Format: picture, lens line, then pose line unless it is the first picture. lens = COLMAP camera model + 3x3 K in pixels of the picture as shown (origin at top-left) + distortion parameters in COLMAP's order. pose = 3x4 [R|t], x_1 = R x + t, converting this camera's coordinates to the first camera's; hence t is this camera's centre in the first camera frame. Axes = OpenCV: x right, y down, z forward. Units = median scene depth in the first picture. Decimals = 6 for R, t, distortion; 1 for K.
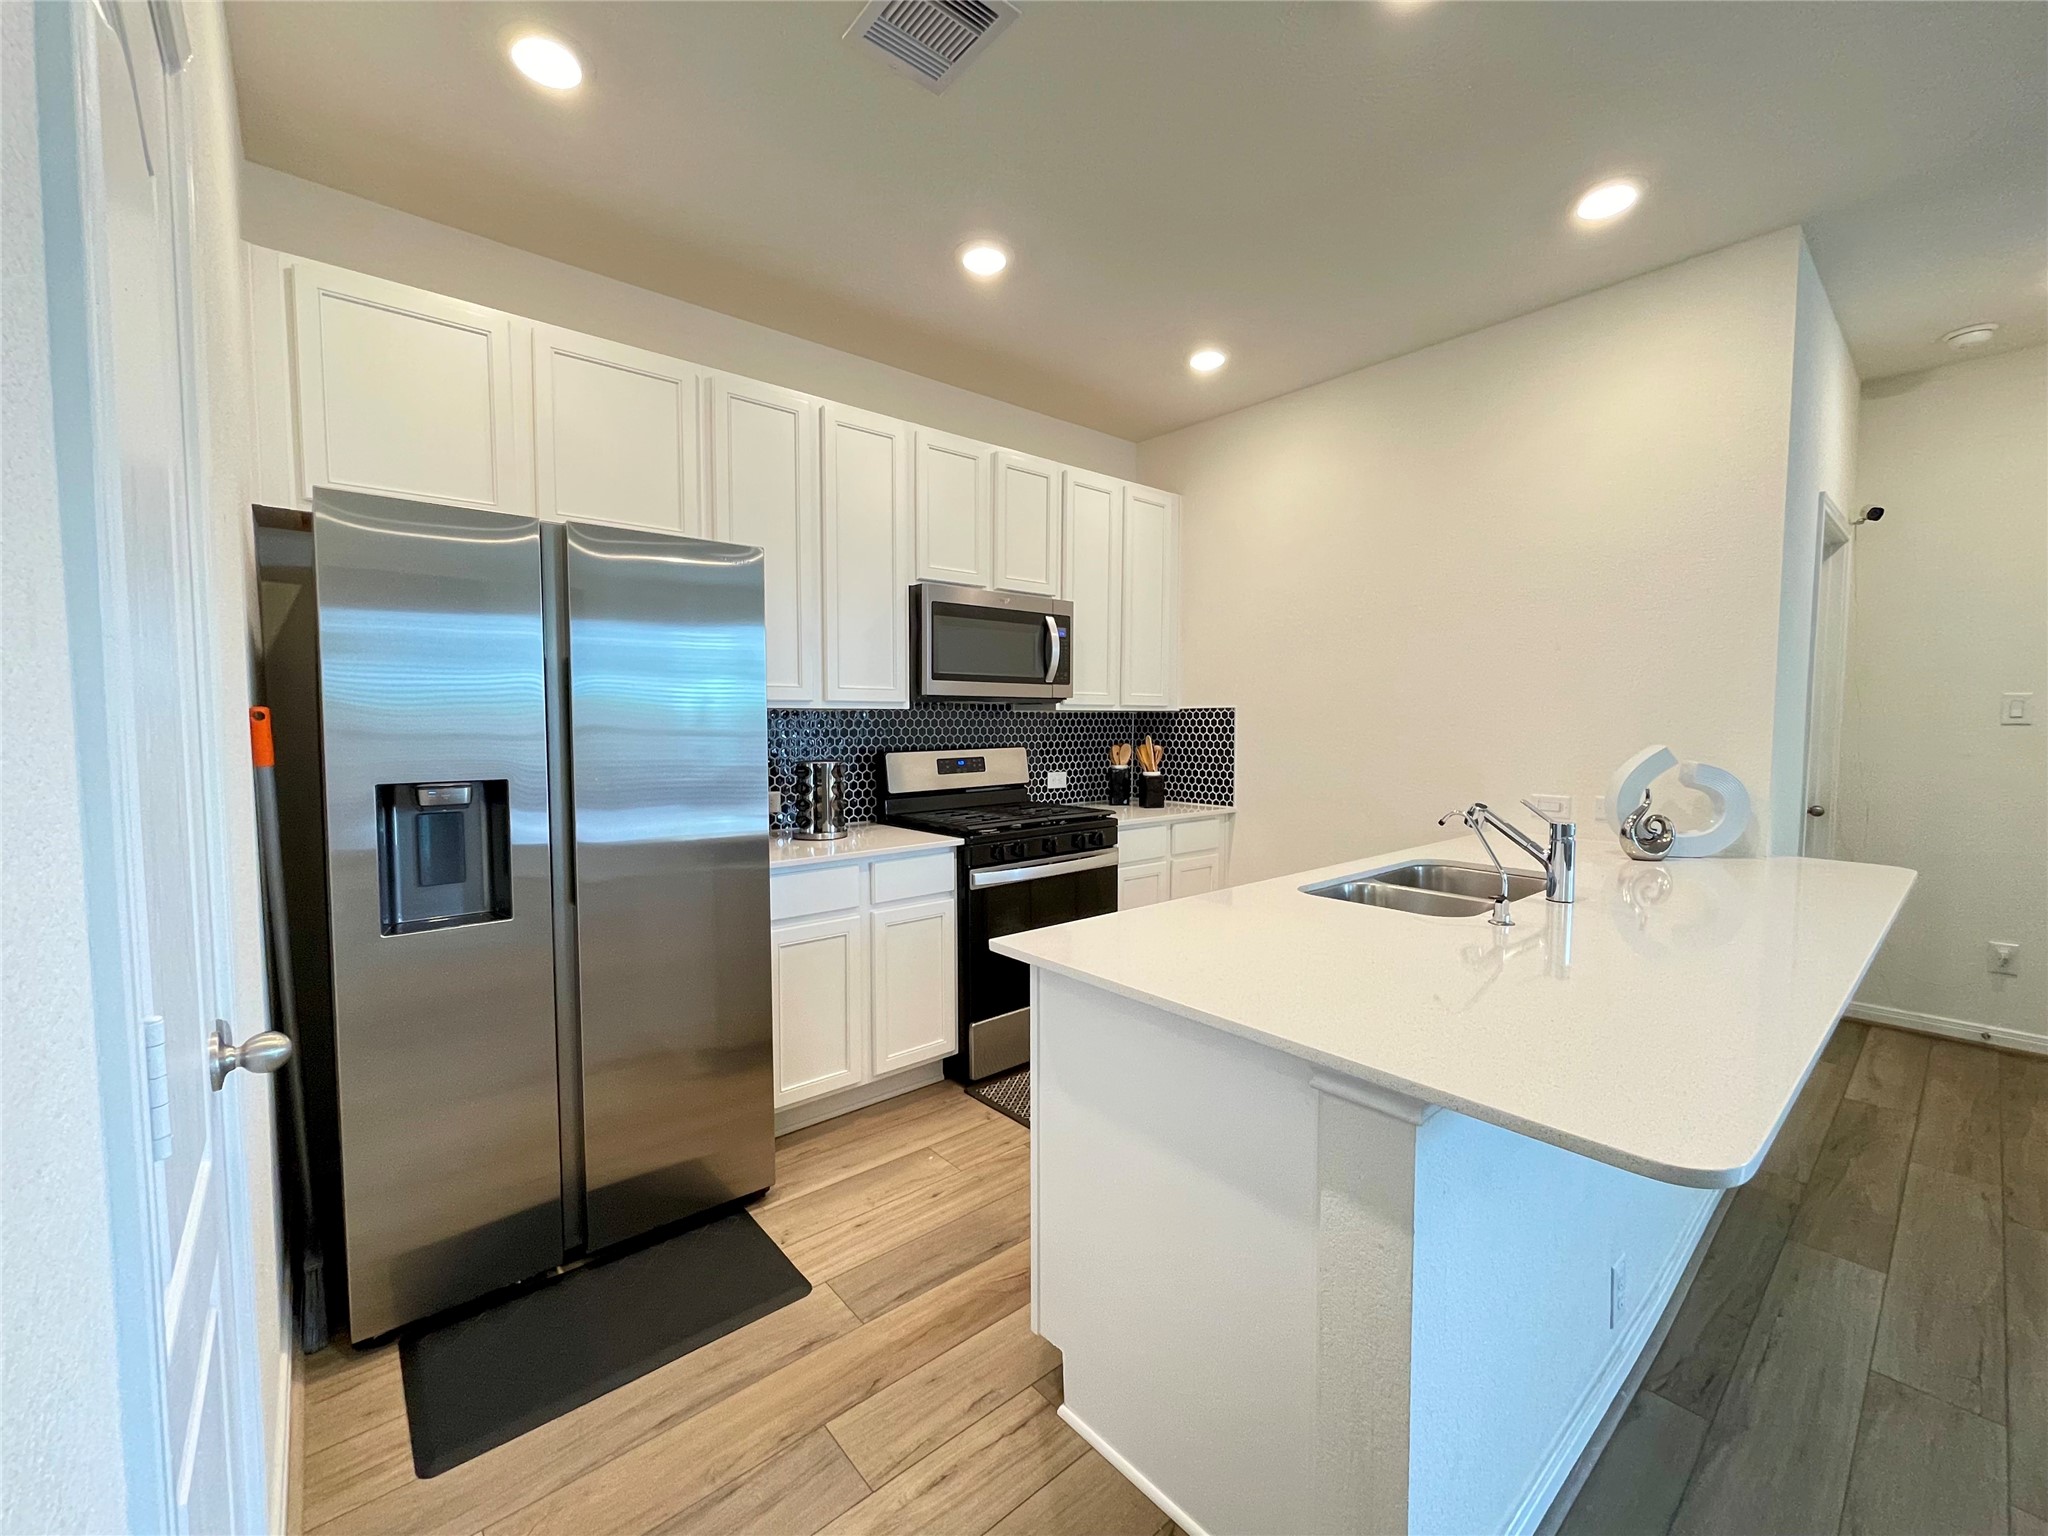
lens RADIAL K [[829.3, 0, 1009.5], [0, 829.3, 760.6], [0, 0, 1]] dist [-0.000560, -0.000201]
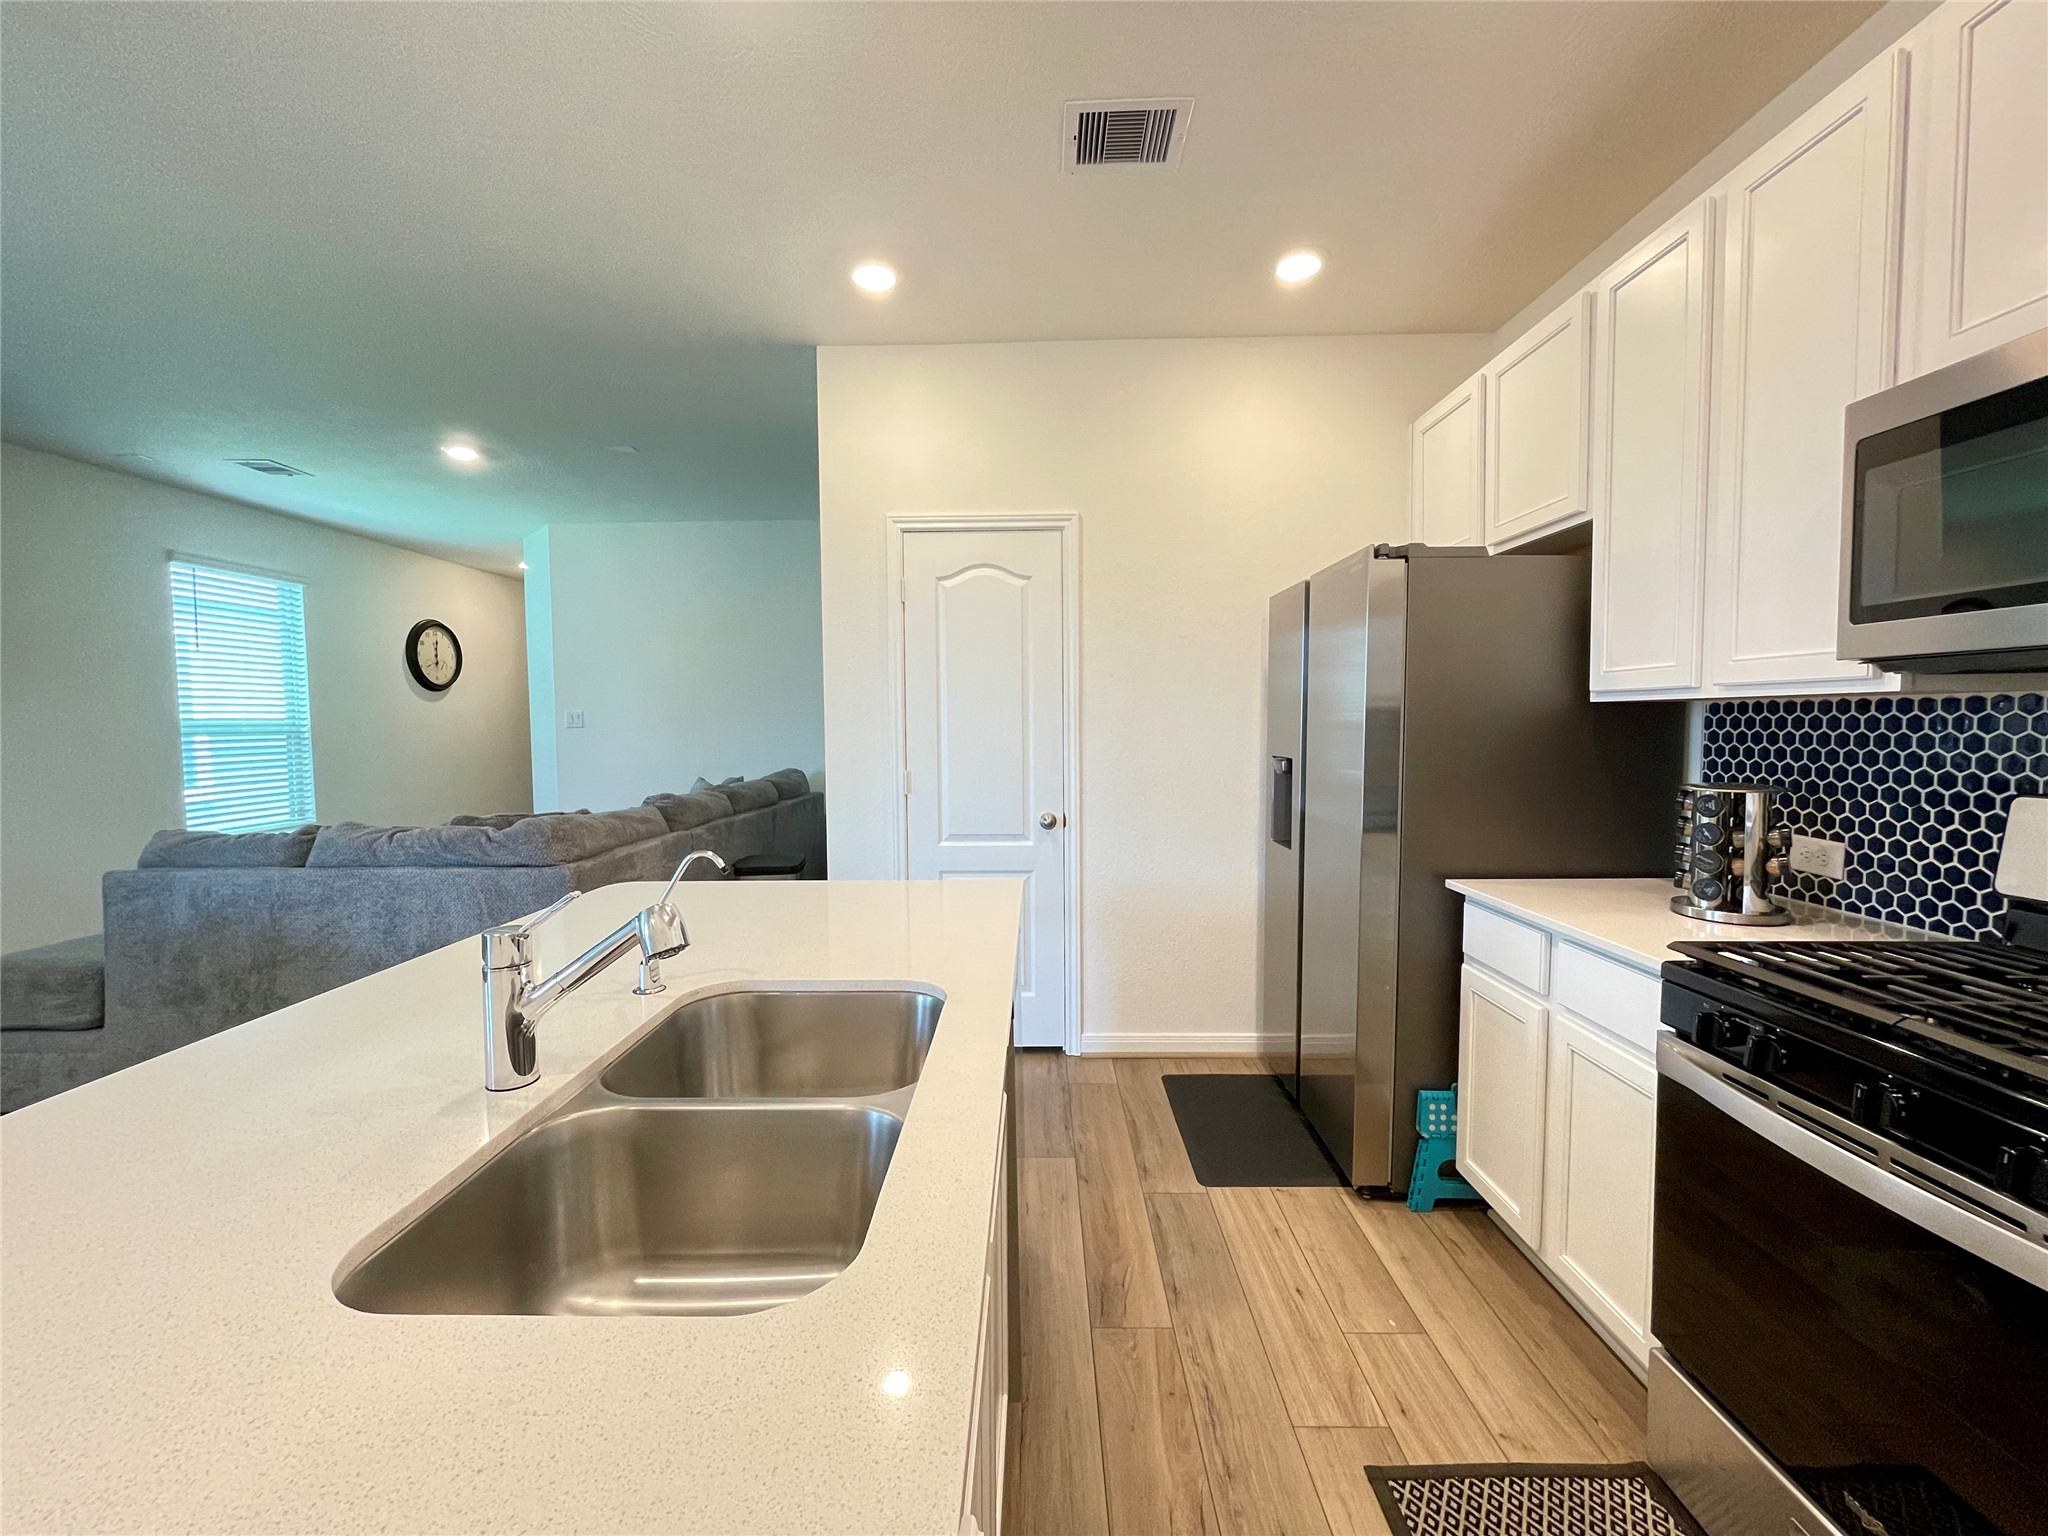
lens RADIAL K [[829.3, 0, 1021.6], [0, 829.3, 767.4], [0, 0, 1]] dist [-0.000560, -0.000201]
pose [[-0.650694, 0.052360, -0.757533, 0.459796], [-0.023223, 0.995781, 0.088775, -0.045631], [0.758985, 0.075358, -0.646733, 0.850024]]
